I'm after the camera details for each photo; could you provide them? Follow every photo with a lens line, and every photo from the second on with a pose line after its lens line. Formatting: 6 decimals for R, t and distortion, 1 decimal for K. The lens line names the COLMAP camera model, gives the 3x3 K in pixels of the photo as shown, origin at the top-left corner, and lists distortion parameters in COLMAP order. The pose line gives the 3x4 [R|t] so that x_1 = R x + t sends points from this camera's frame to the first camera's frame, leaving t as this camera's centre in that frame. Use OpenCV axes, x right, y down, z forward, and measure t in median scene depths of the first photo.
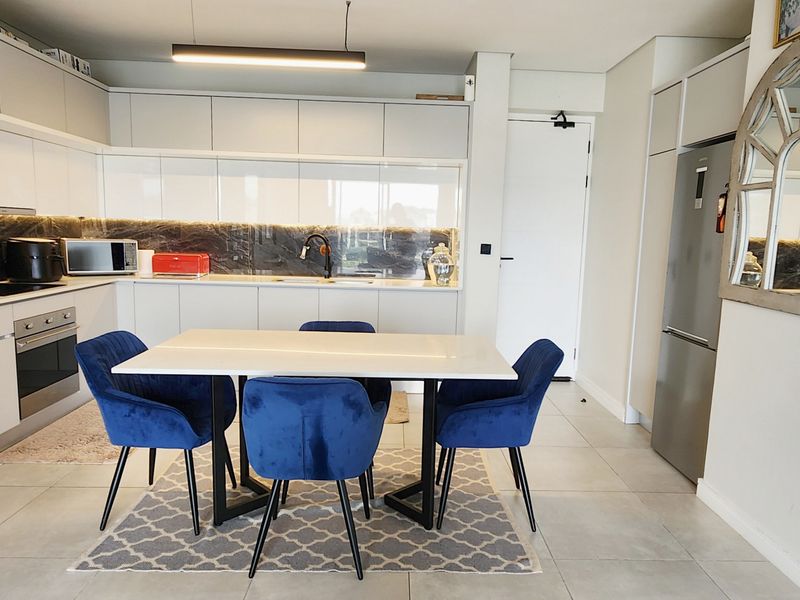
lens RADIAL K [[560.8, 0, 411.1], [0, 560.8, 301.8], [0, 0, 1]] dist [0.001512, -0.002809]
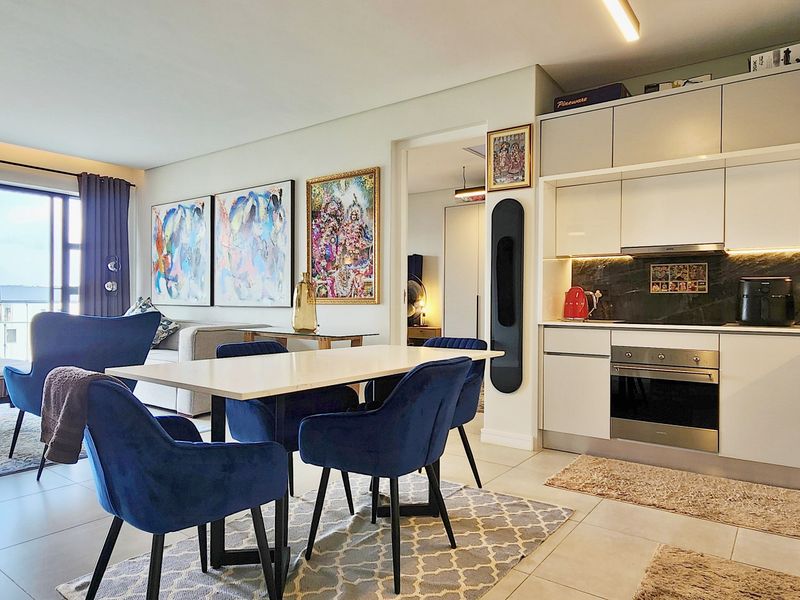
lens RADIAL K [[539.2, 0, 379.3], [0, 539.2, 301.8], [0, 0, 1]] dist [-0.003892, -0.000100]
pose [[-0.639758, -0.034248, -0.767813, 0.322499], [-0.125042, 0.990335, 0.060014, -0.044551], [0.758336, 0.134404, -0.637857, 0.996618]]
